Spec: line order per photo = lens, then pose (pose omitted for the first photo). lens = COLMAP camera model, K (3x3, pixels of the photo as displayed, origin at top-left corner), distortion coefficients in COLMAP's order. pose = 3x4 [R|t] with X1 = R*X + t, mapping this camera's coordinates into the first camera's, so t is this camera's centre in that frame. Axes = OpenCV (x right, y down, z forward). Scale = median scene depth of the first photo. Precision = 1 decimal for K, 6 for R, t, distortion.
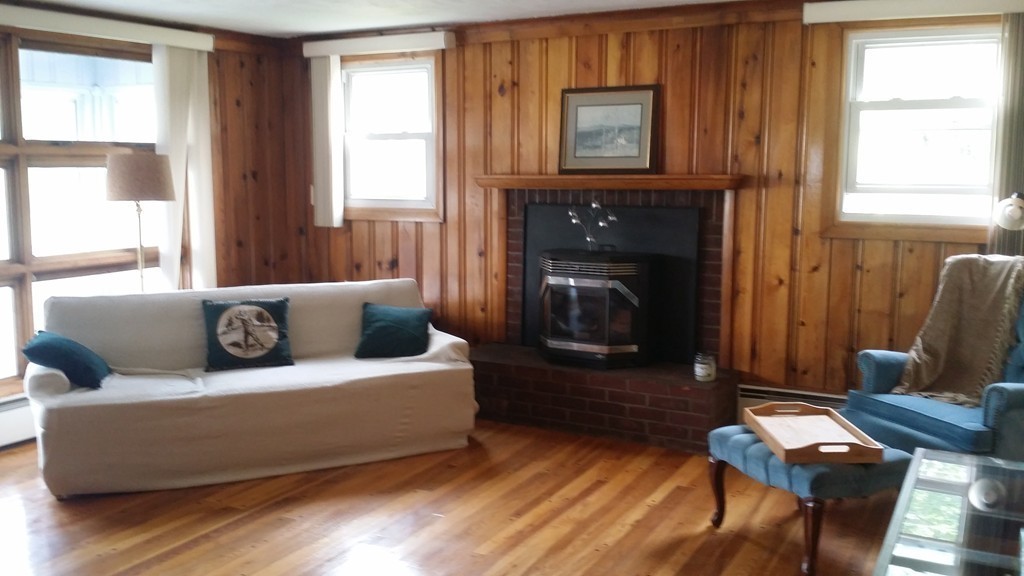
lens RADIAL K [[954.5, 0, 512.0], [0, 954.5, 288.0], [0, 0, 1]] dist [0.145870, -0.344342]
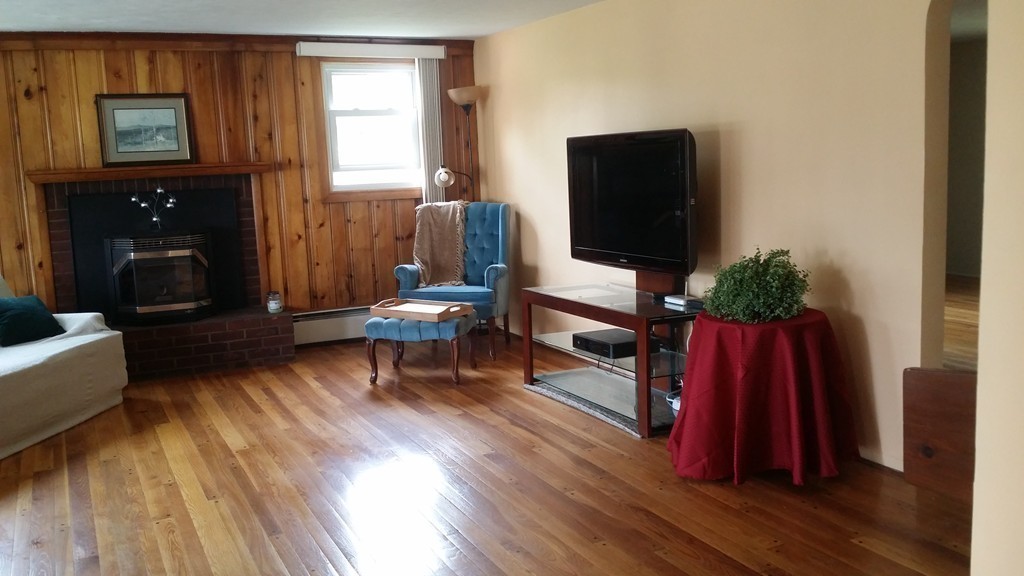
lens RADIAL K [[954.5, 0, 512.0], [0, 954.5, 288.0], [0, 0, 1]] dist [0.145870, -0.344342]
pose [[0.589819, -0.138154, 0.795630, -0.663327], [0.143052, 0.987550, 0.065432, 0.019755], [-0.794764, 0.075223, 0.602239, -0.089734]]
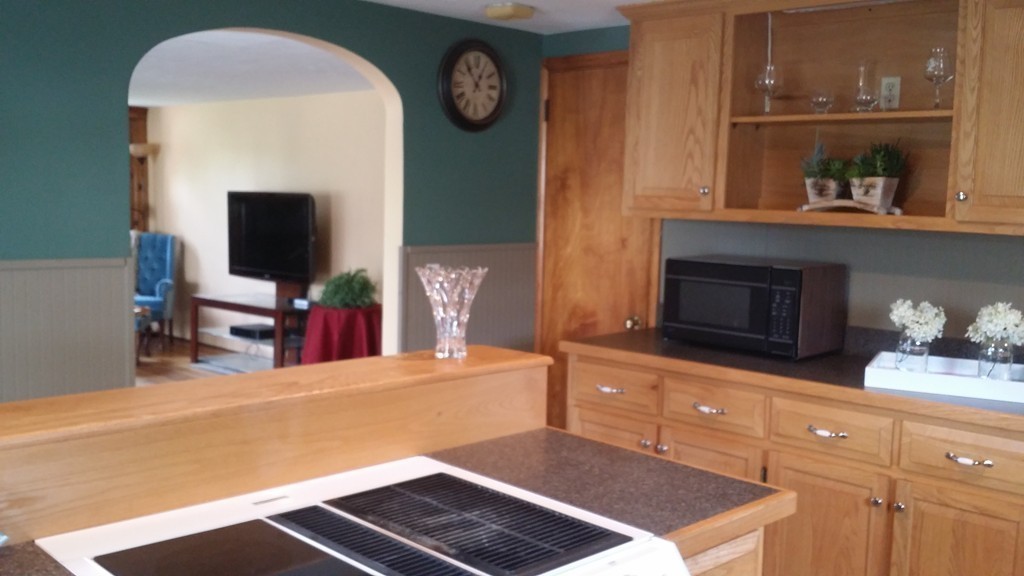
lens RADIAL K [[954.5, 0, 512.0], [0, 954.5, 288.0], [0, 0, 1]] dist [0.145870, -0.344342]
pose [[0.259988, -0.090962, 0.961318, -1.157855], [0.100127, 0.992726, 0.066855, 0.029964], [-0.960407, 0.078872, 0.267205, -0.358544]]
